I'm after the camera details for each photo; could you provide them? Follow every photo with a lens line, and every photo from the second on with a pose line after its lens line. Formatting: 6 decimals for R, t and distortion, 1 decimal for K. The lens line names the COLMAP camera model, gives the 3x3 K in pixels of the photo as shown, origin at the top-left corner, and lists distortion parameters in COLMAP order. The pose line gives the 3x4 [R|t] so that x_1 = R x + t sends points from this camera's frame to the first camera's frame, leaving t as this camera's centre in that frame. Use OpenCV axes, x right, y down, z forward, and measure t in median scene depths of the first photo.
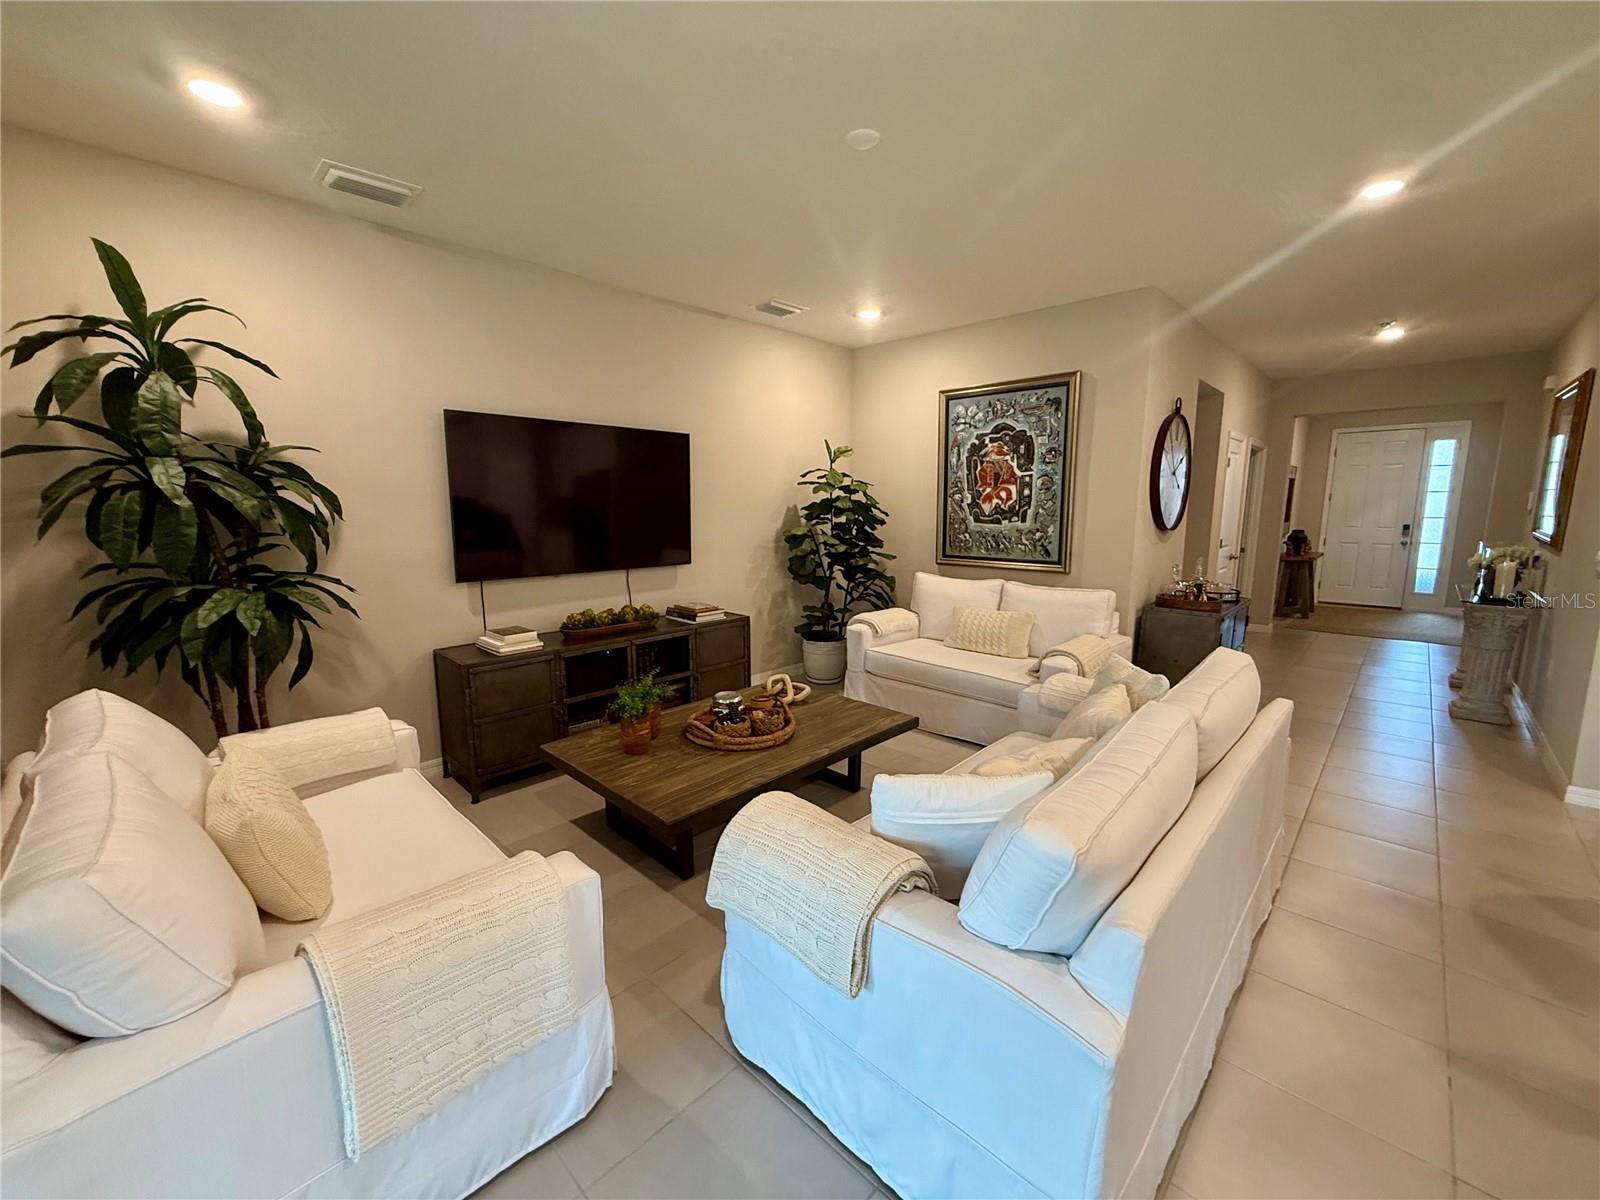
lens RADIAL K [[639.5, 0, 793.8], [0, 639.5, 602.7], [0, 0, 1]] dist [-0.000630, -0.000092]
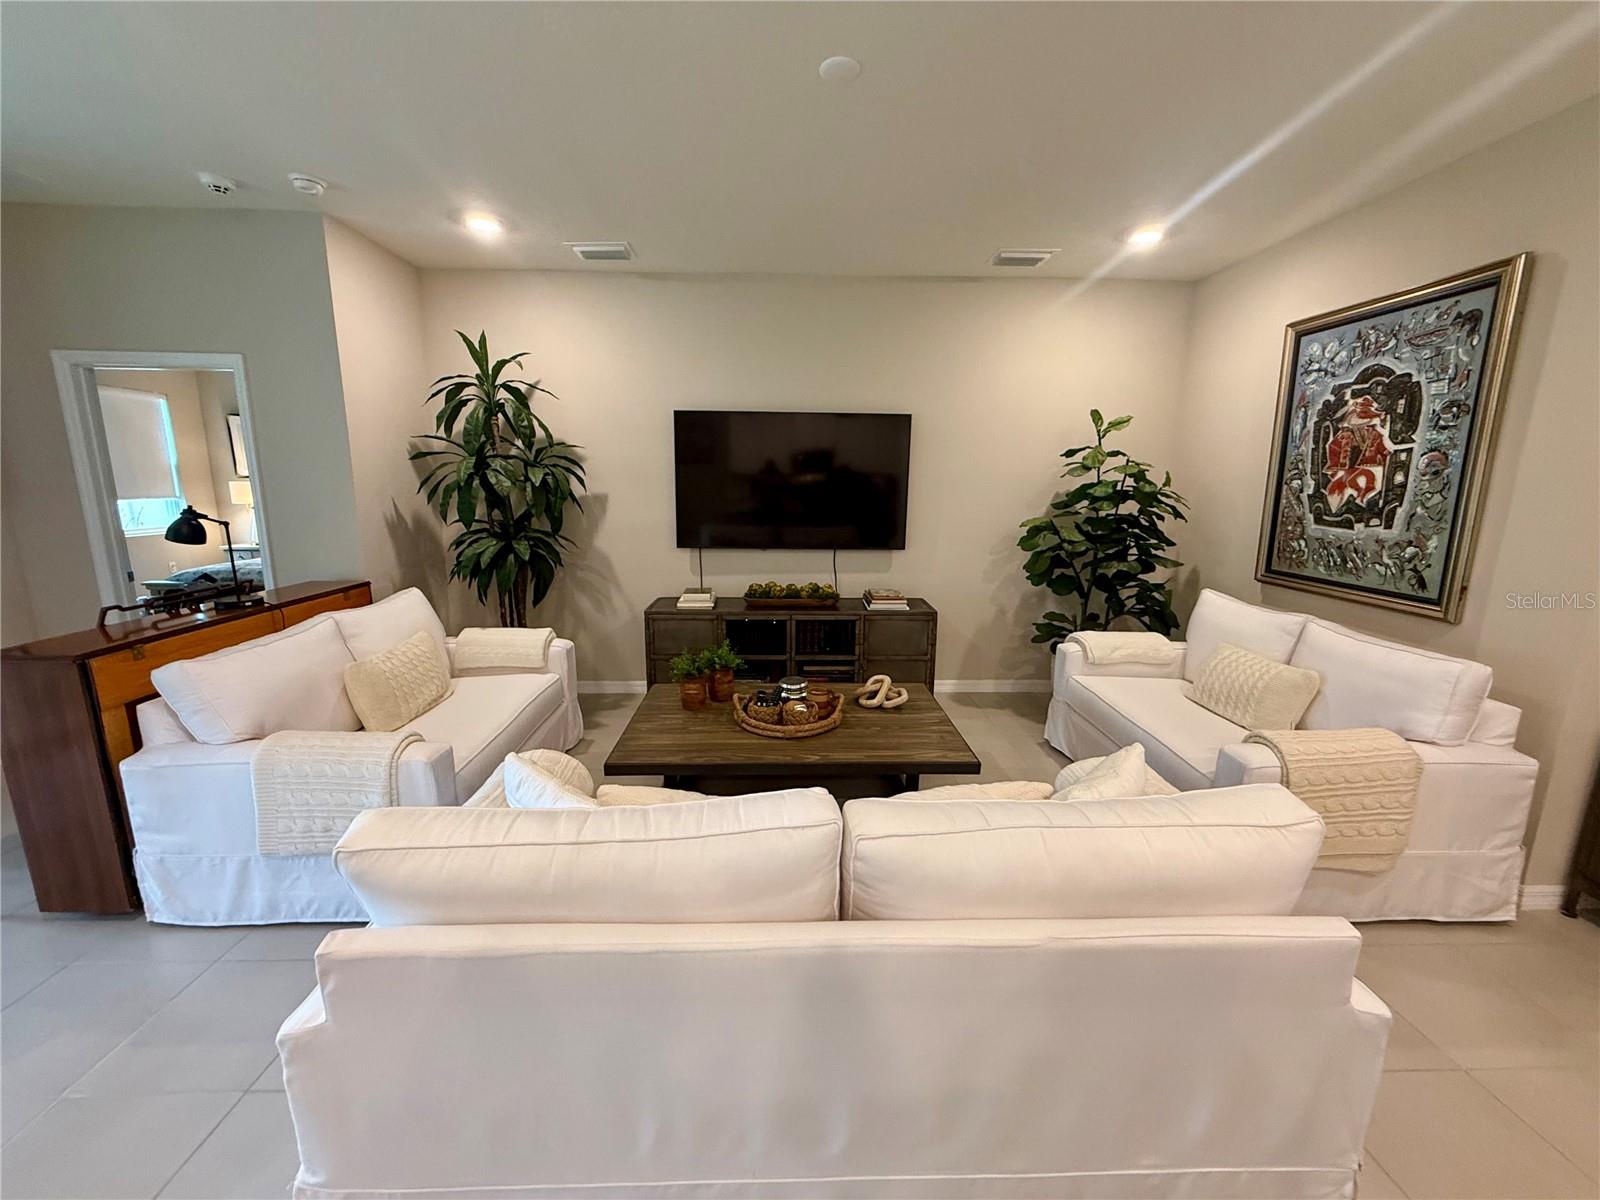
lens RADIAL K [[639.5, 0, 793.7], [0, 639.5, 601.7], [0, 0, 1]] dist [-0.000630, -0.000092]
pose [[0.715798, 0.140563, -0.684014, 0.392472], [-0.116898, 0.989829, 0.081077, -0.041540], [0.688453, 0.021926, 0.724949, 0.182211]]
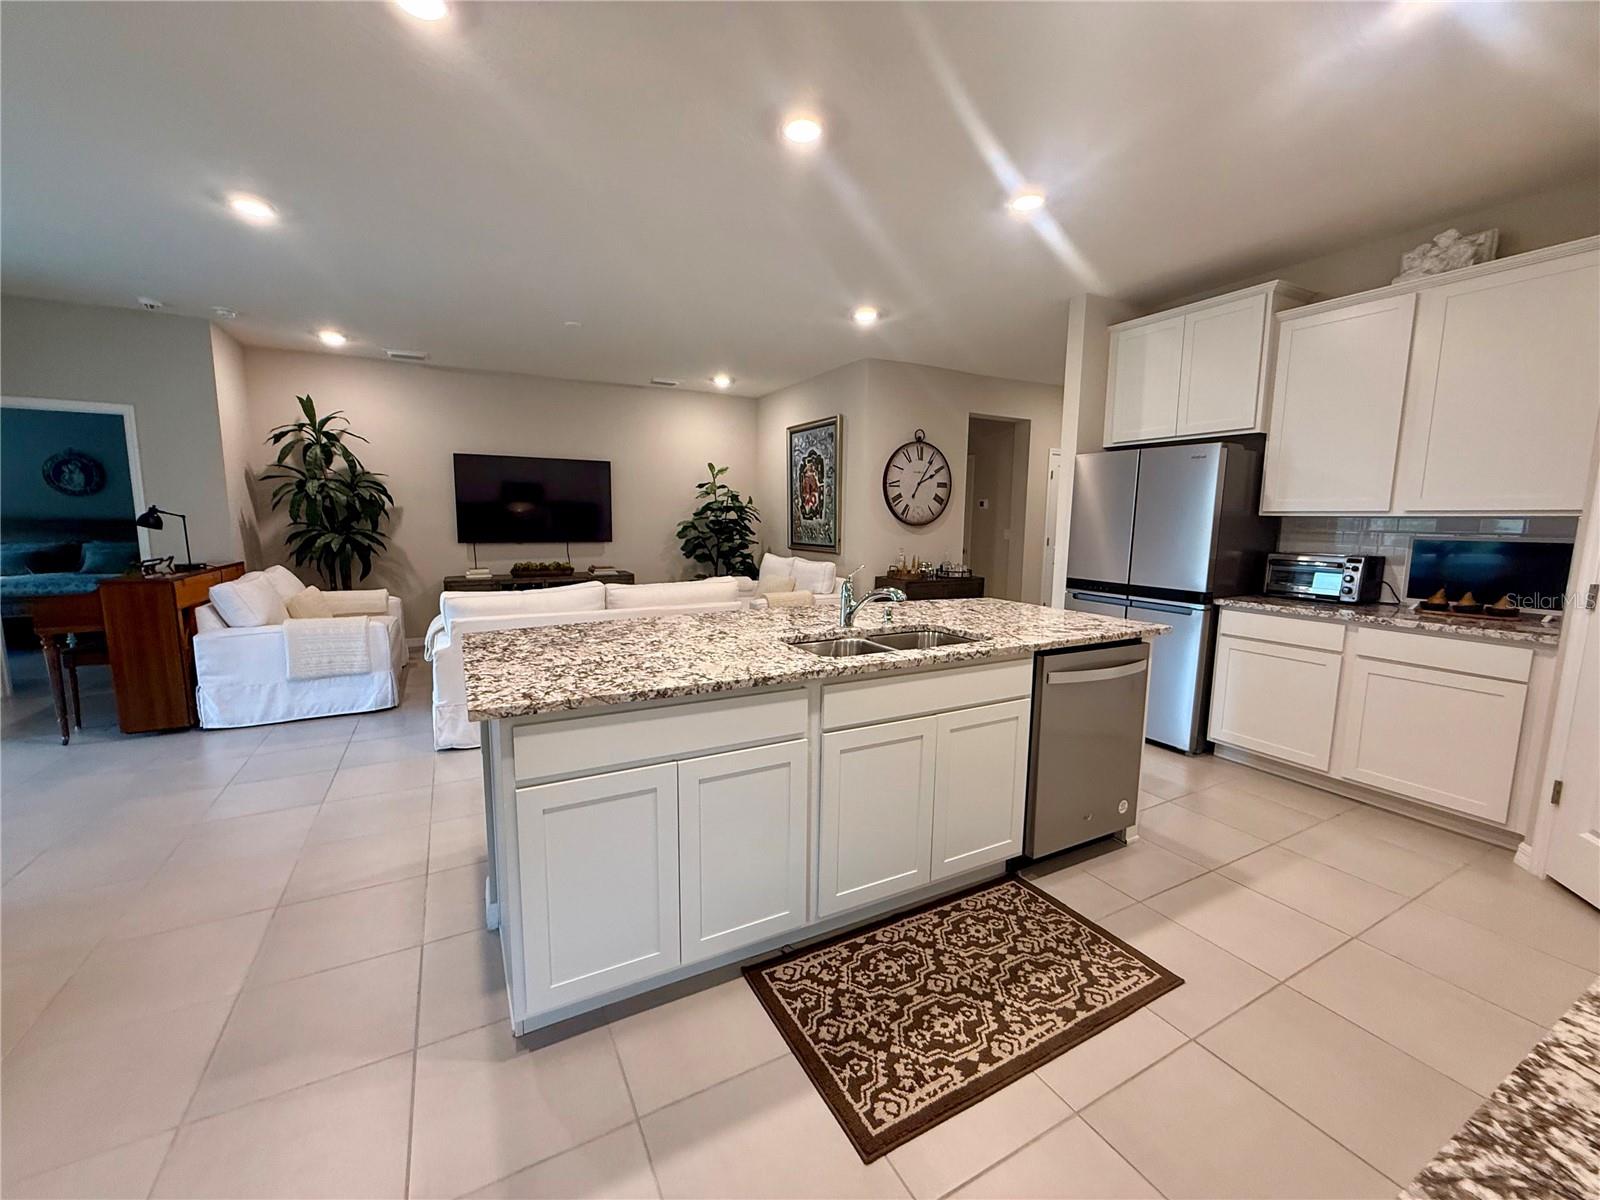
lens RADIAL K [[639.5, 0, 795.1], [0, 639.5, 603.4], [0, 0, 1]] dist [-0.000630, -0.000092]
pose [[0.952416, 0.050142, -0.300648, 0.768607], [-0.056464, 0.998328, -0.012371, 0.088077], [0.299525, 0.028758, 0.953655, -0.392008]]
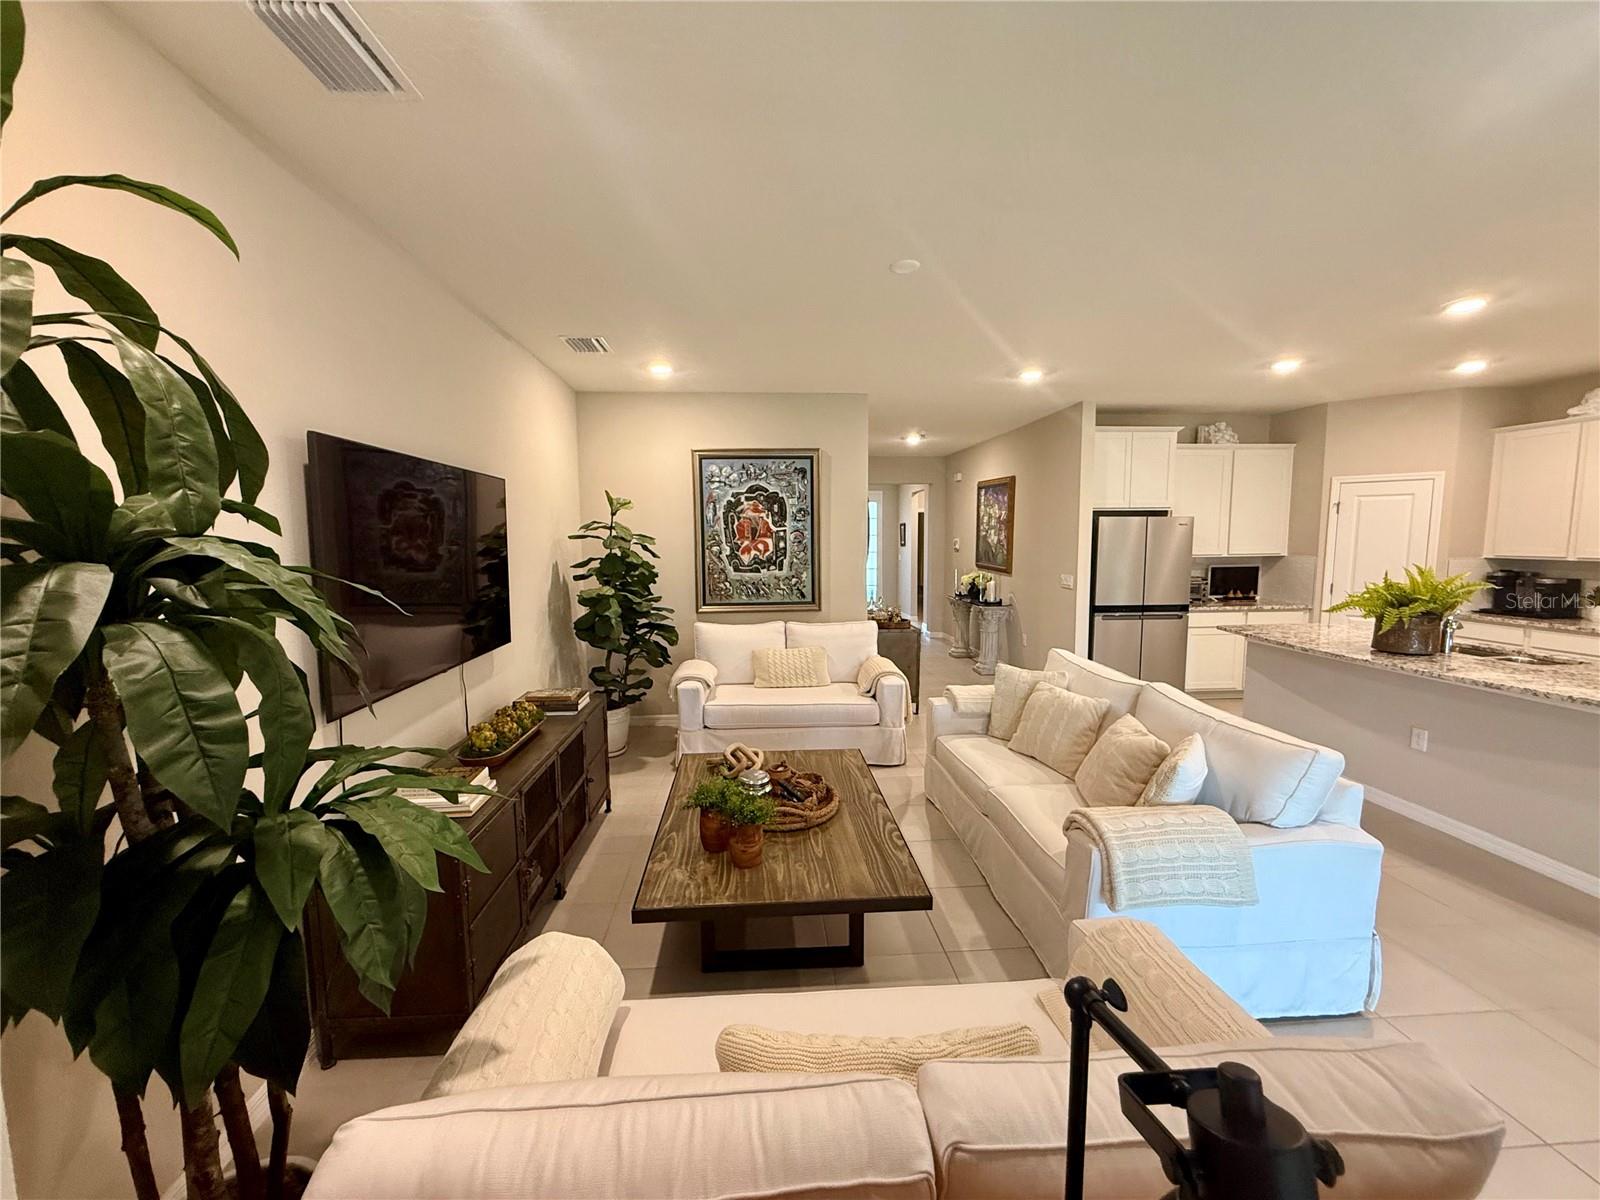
lens RADIAL K [[639.5, 0, 792.4], [0, 639.5, 601.5], [0, 0, 1]] dist [-0.000630, -0.000092]
pose [[0.667430, -0.080115, 0.740350, -0.507115], [0.124139, 0.992254, -0.004537, -0.063802], [-0.734252, 0.094935, 0.672206, 0.215744]]
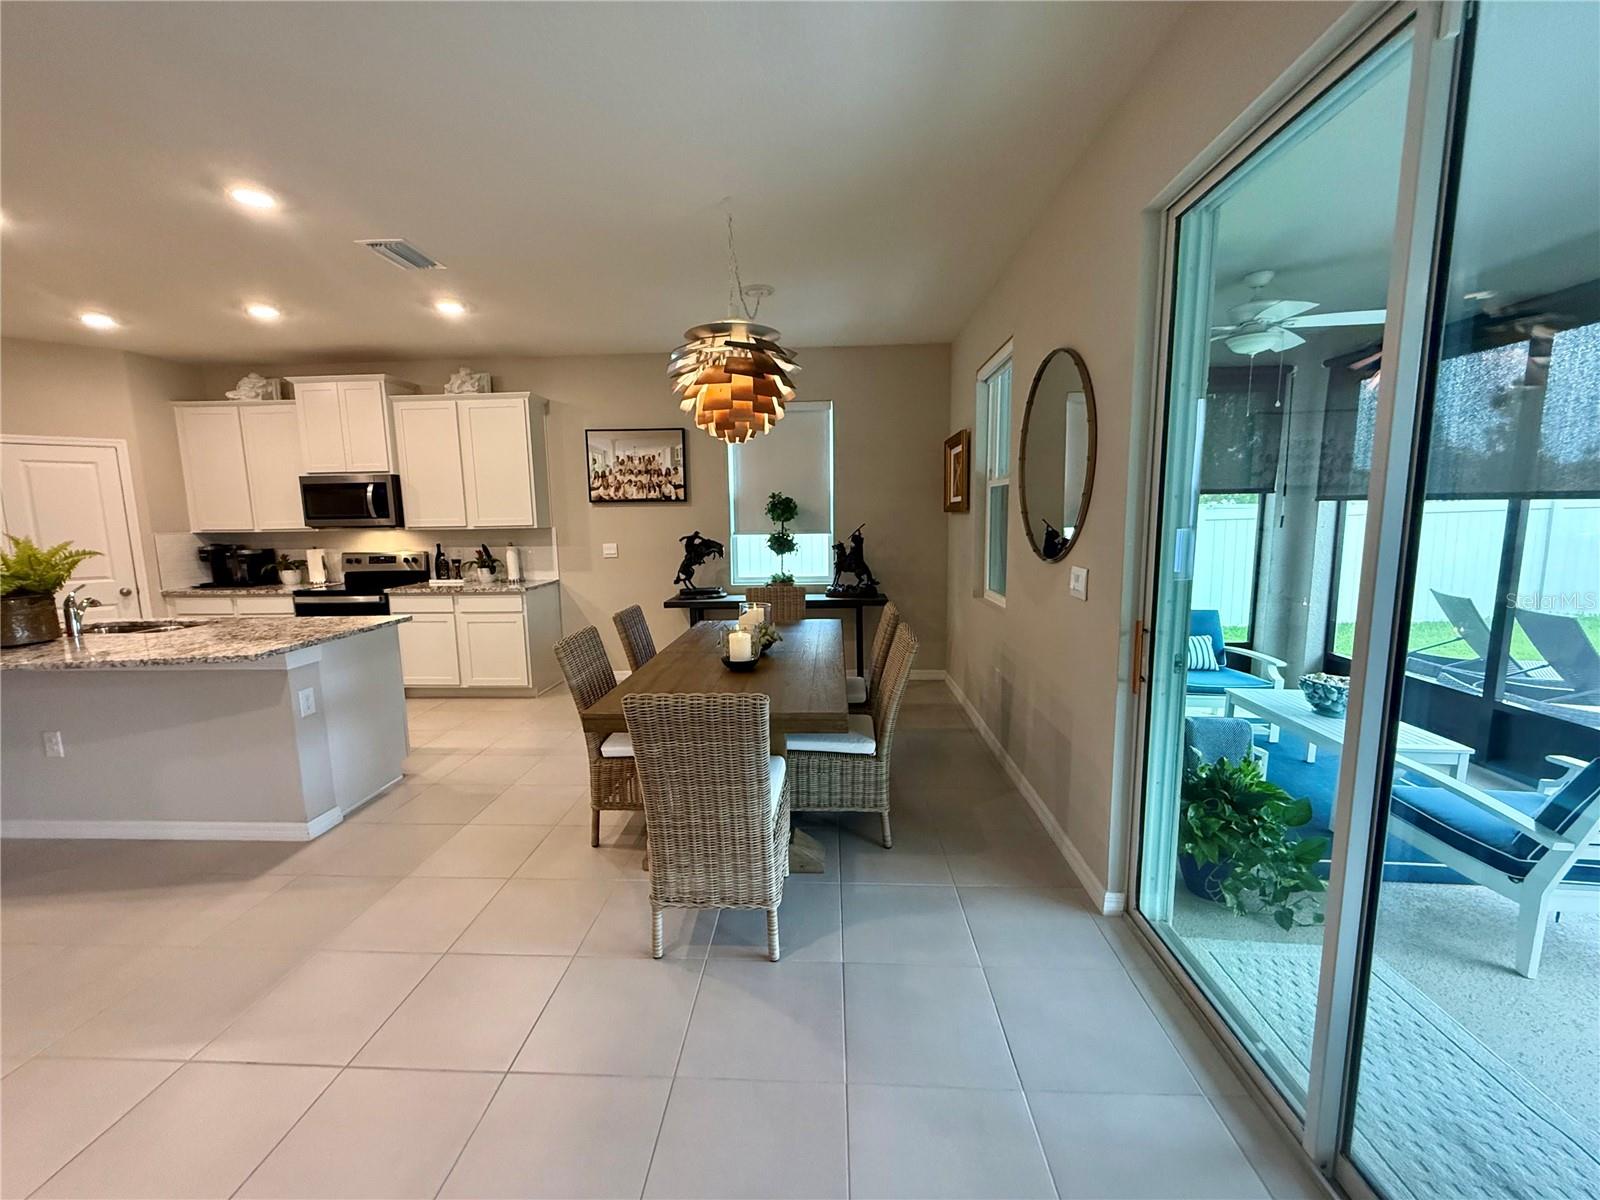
lens RADIAL K [[639.5, 0, 799.3], [0, 639.5, 598.6], [0, 0, 1]] dist [-0.000630, -0.000092]
pose [[-0.662446, -0.086969, 0.744044, -0.400522], [0.133099, 0.963770, 0.231155, 0.004604], [-0.737191, 0.252159, -0.626870, 0.001912]]
